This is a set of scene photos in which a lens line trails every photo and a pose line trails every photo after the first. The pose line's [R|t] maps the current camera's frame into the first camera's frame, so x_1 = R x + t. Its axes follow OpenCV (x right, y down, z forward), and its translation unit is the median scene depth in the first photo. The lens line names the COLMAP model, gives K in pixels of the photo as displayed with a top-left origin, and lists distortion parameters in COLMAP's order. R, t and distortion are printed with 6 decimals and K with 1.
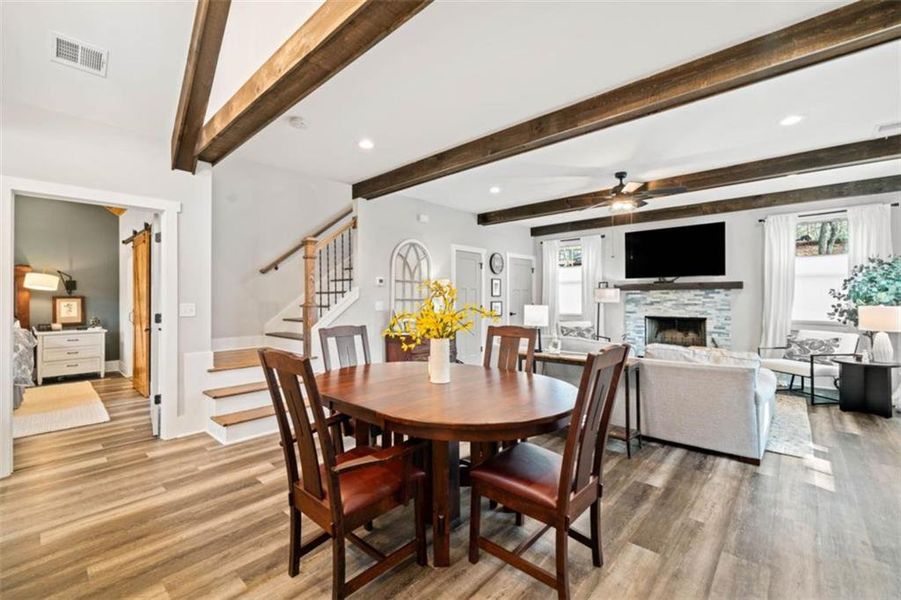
lens RADIAL K [[381.7, 0, 446.3], [0, 381.7, 295.1], [0, 0, 1]] dist [0.000271, 0.000077]
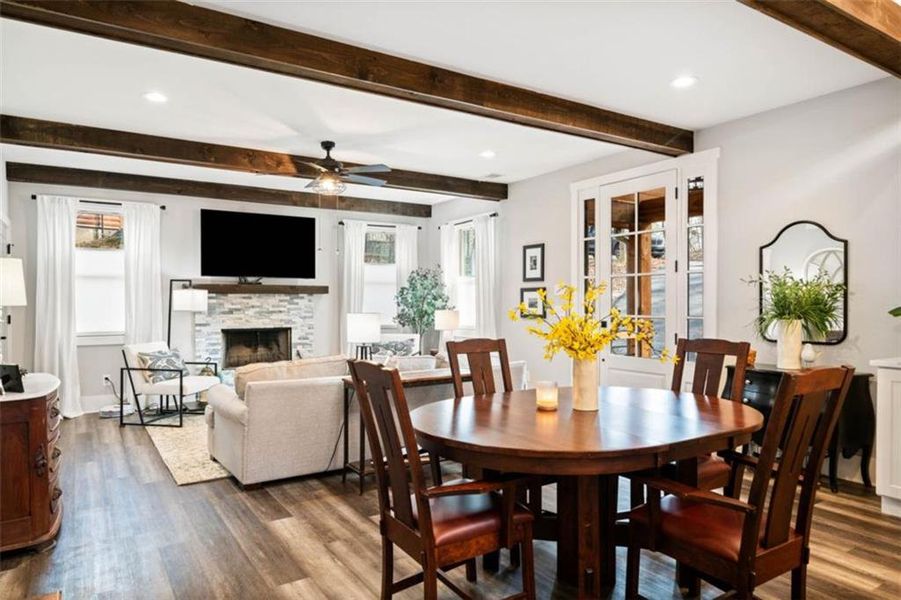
lens RADIAL K [[557.0, 0, 445.2], [0, 557.0, 307.1], [0, 0, 1]] dist [-0.003419, -0.000753]
pose [[0.265105, -0.005225, 0.964206, -0.418325], [-0.004909, 0.999965, 0.006769, 0.004492], [-0.964207, -0.006528, 0.265070, 0.343845]]
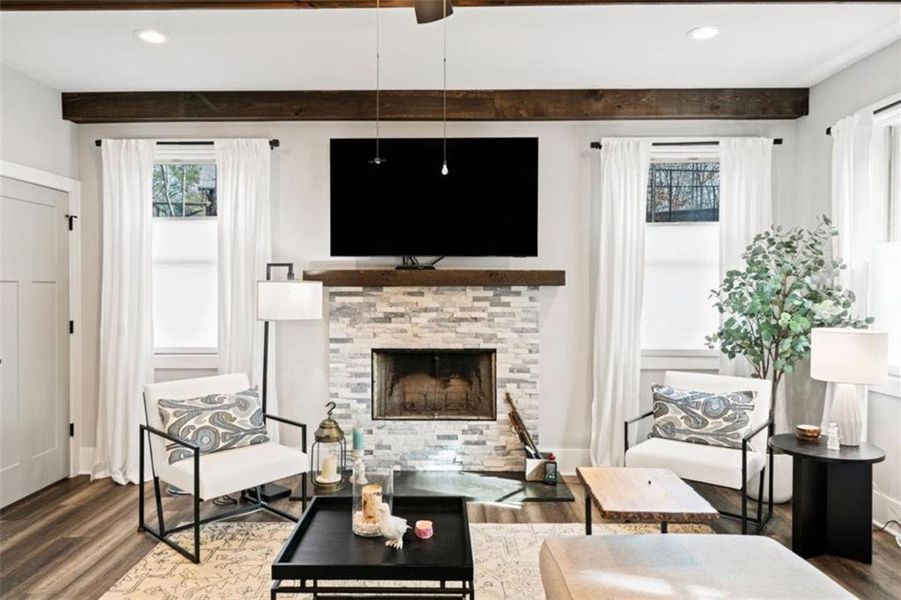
lens RADIAL K [[609.6, 0, 434.4], [0, 609.6, 294.5], [0, 0, 1]] dist [0.000036, 0.000596]
pose [[0.755428, -0.005443, 0.655209, 0.153379], [-0.007226, 0.999835, 0.016637, -0.016586], [-0.655192, -0.017303, 0.755264, 0.503066]]
